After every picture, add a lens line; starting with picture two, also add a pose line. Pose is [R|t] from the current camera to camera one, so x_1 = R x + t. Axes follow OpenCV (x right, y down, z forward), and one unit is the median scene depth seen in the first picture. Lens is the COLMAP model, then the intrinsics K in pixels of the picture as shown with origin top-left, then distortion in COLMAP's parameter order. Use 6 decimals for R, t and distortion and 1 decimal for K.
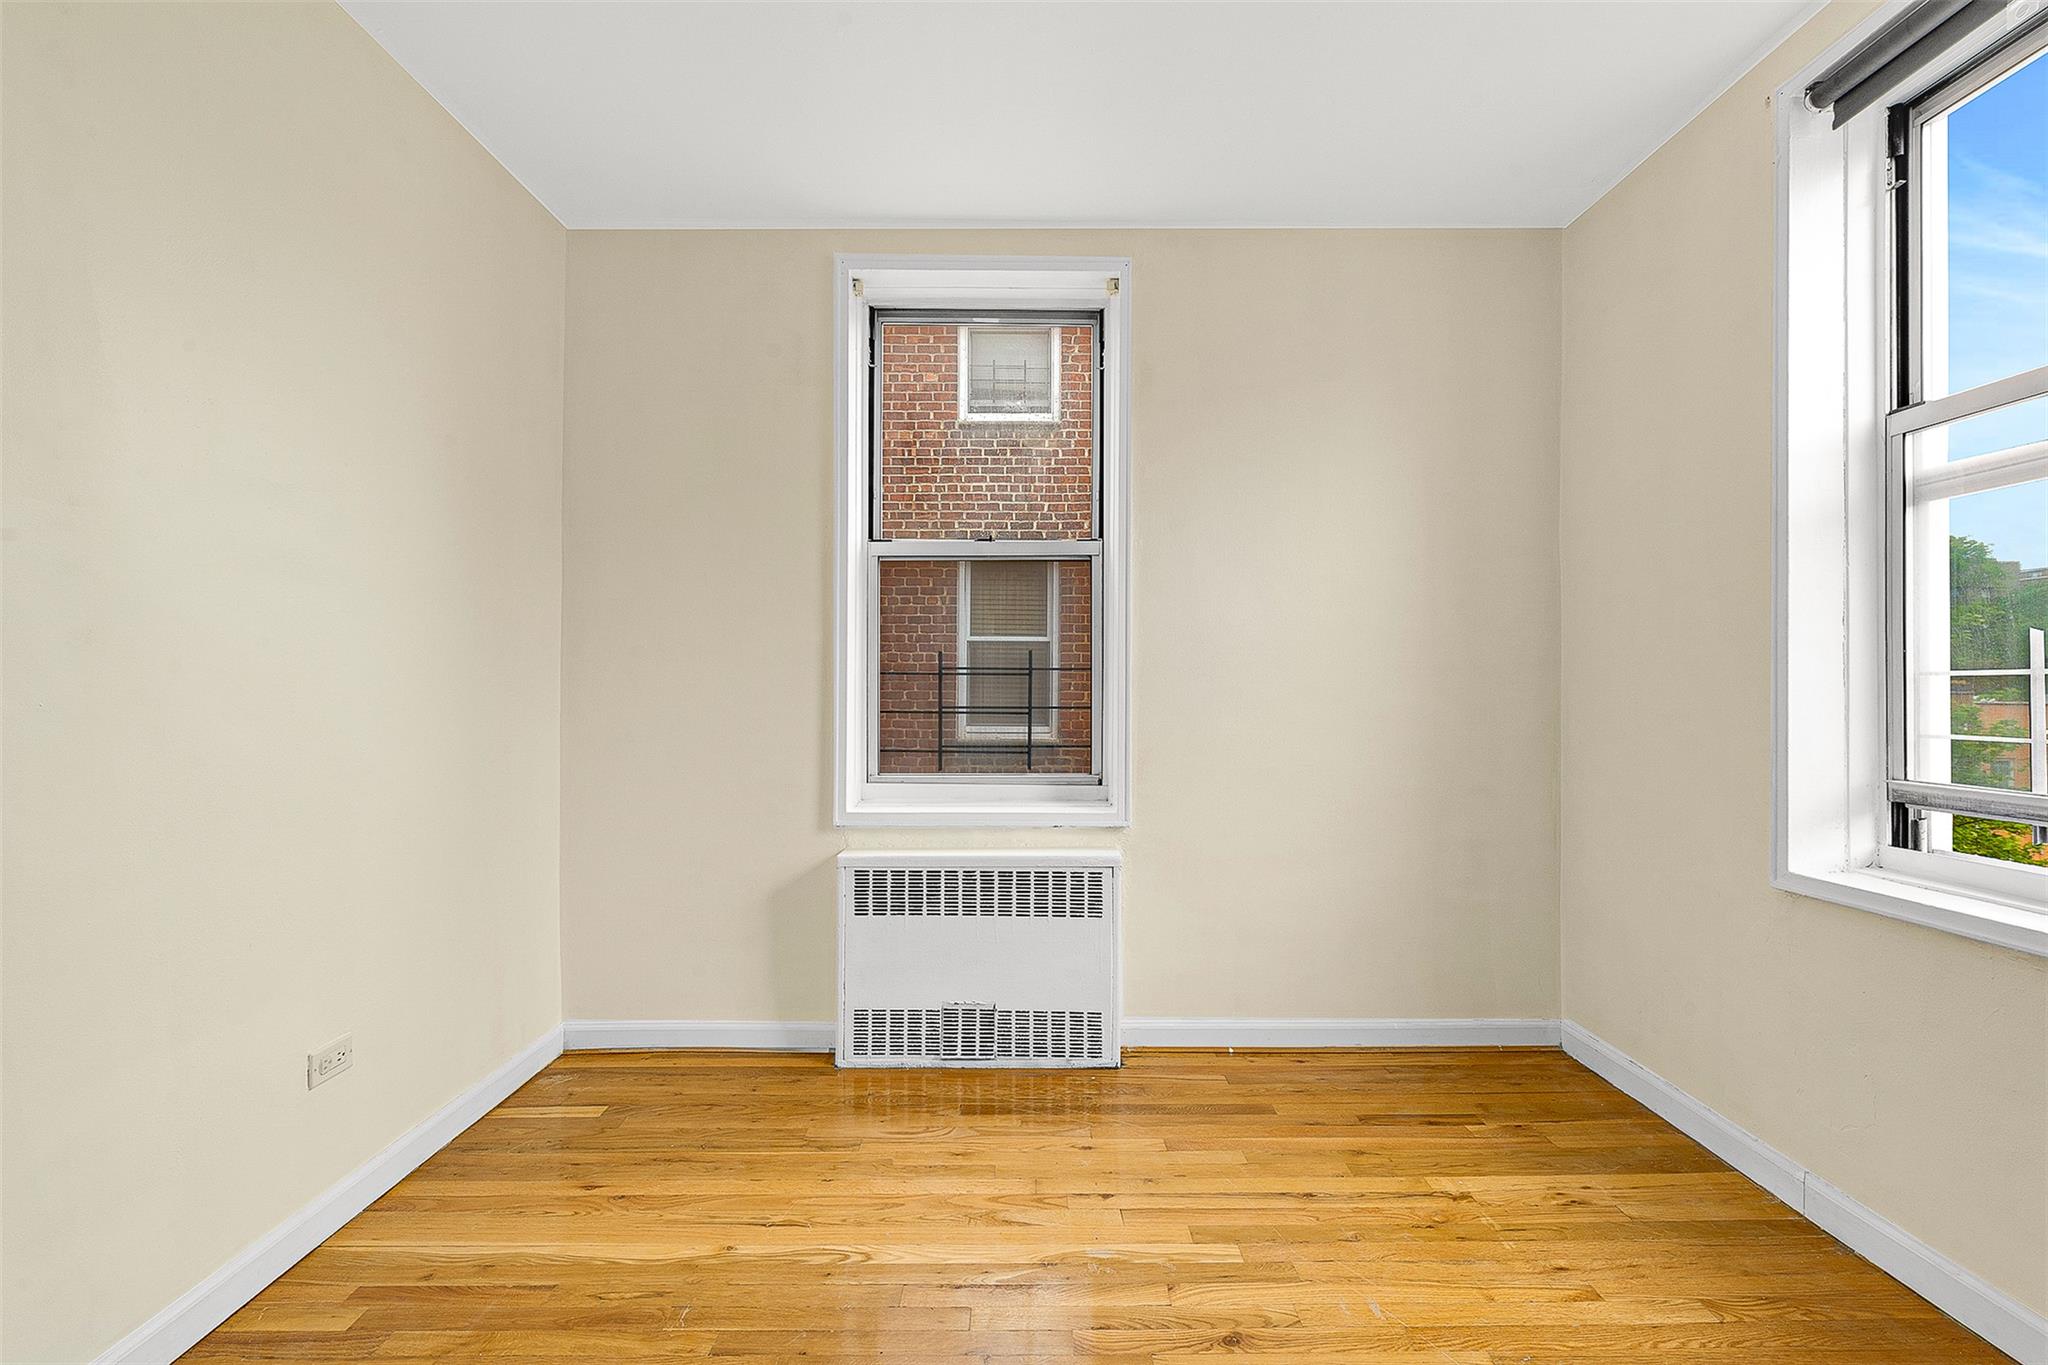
lens RADIAL K [[893.8, 0, 1024.0], [0, 893.8, 682.5], [0, 0, 1]] dist [0.014762, -0.006886]
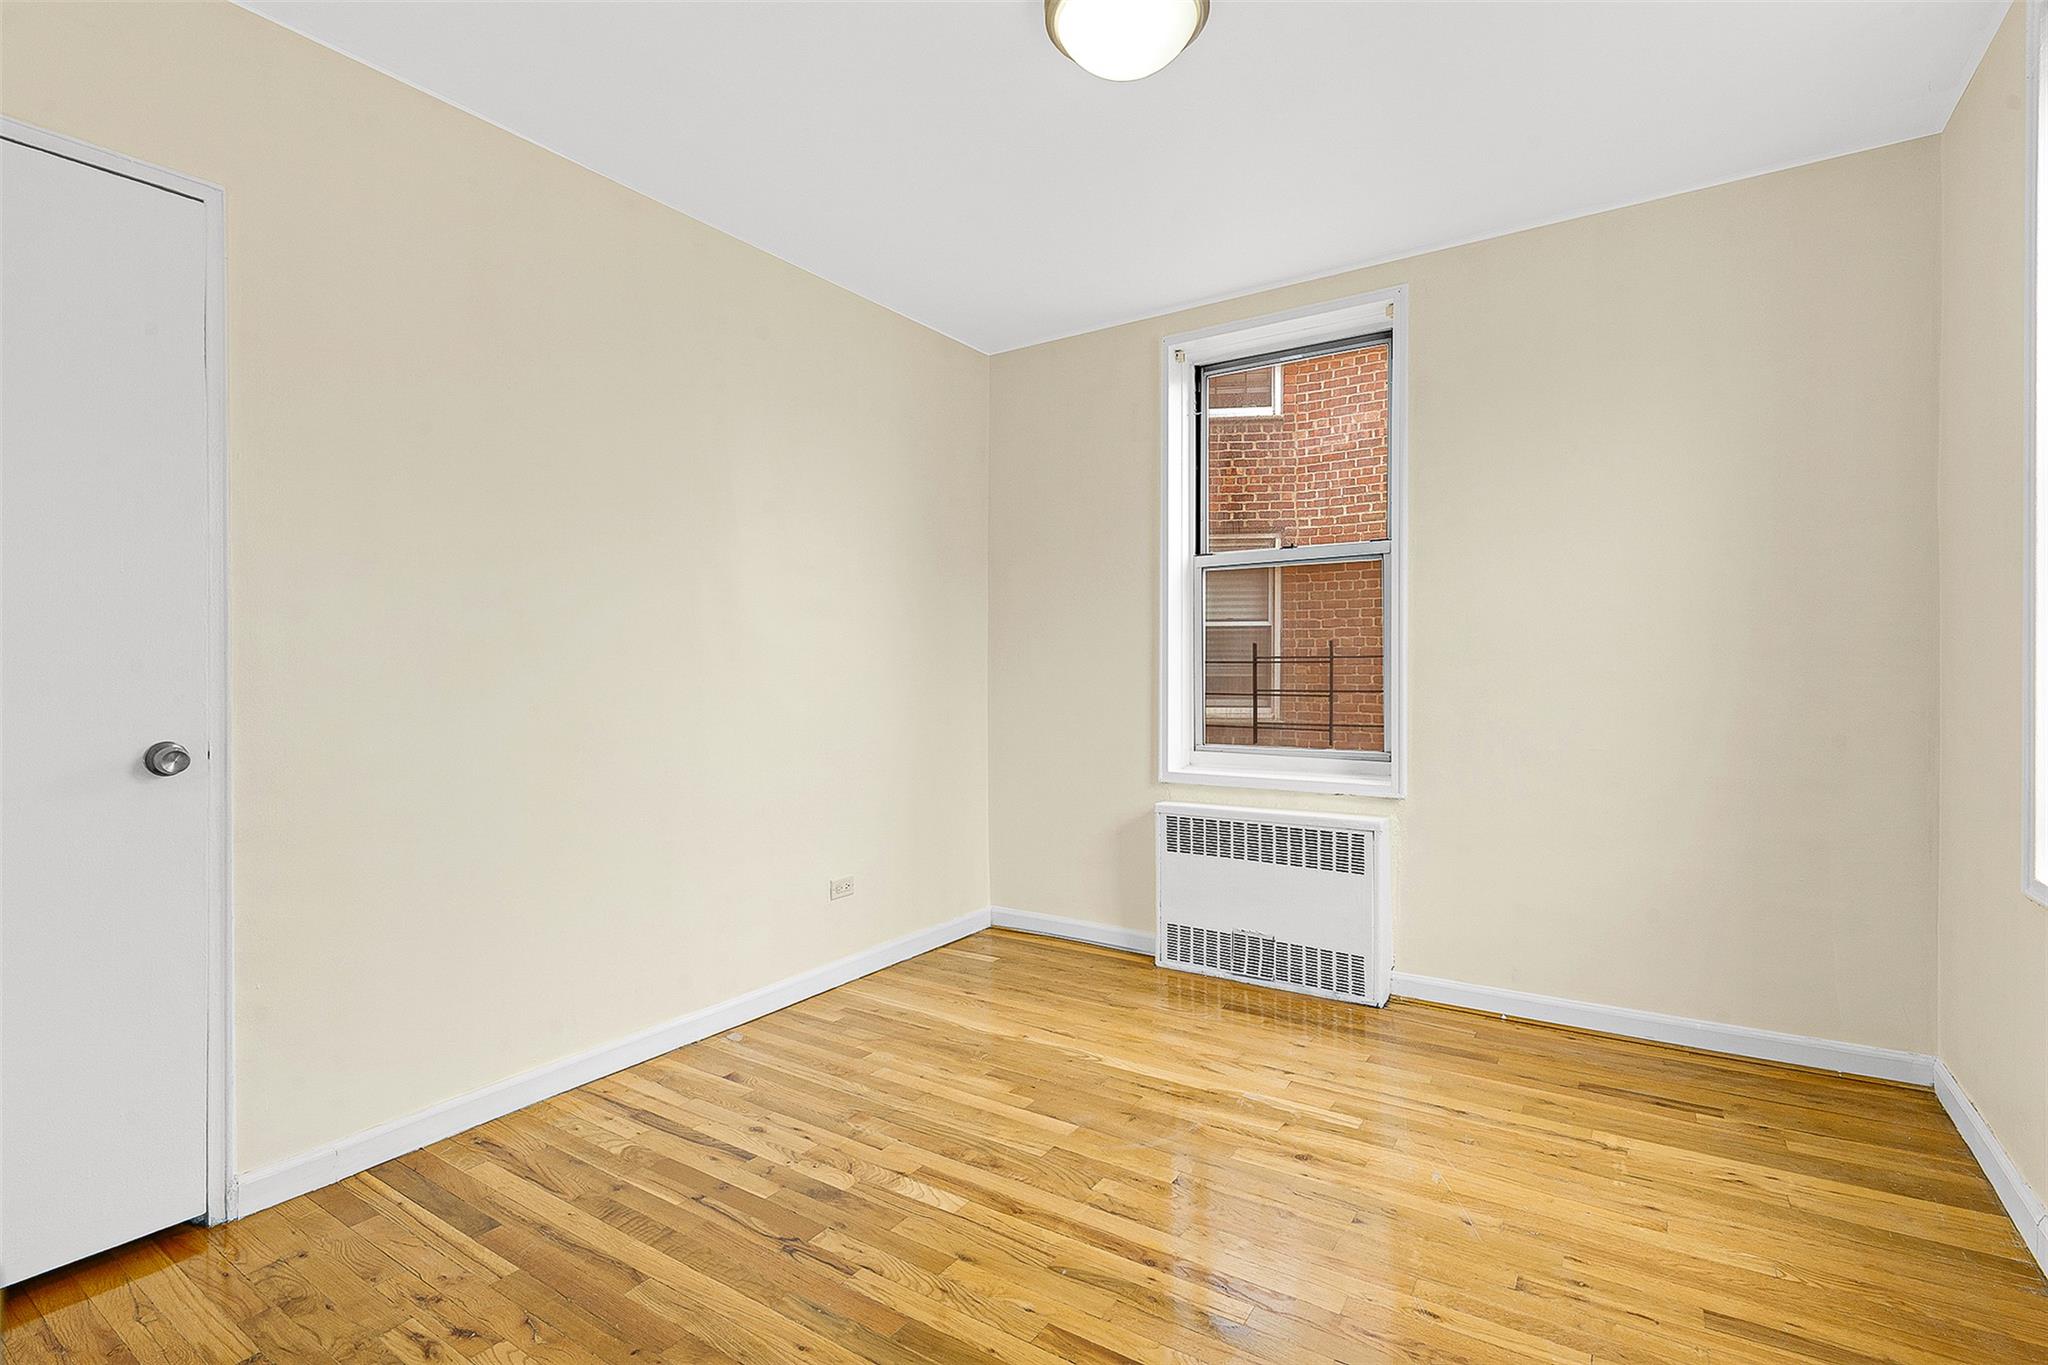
lens RADIAL K [[893.8, 0, 1024.0], [0, 893.8, 682.5], [0, 0, 1]] dist [0.014762, -0.006886]
pose [[0.838569, 0.000390, -0.544795, 0.344259], [0.006629, 0.999918, 0.010918, 0.002259], [0.544755, -0.012767, 0.838498, -0.192563]]
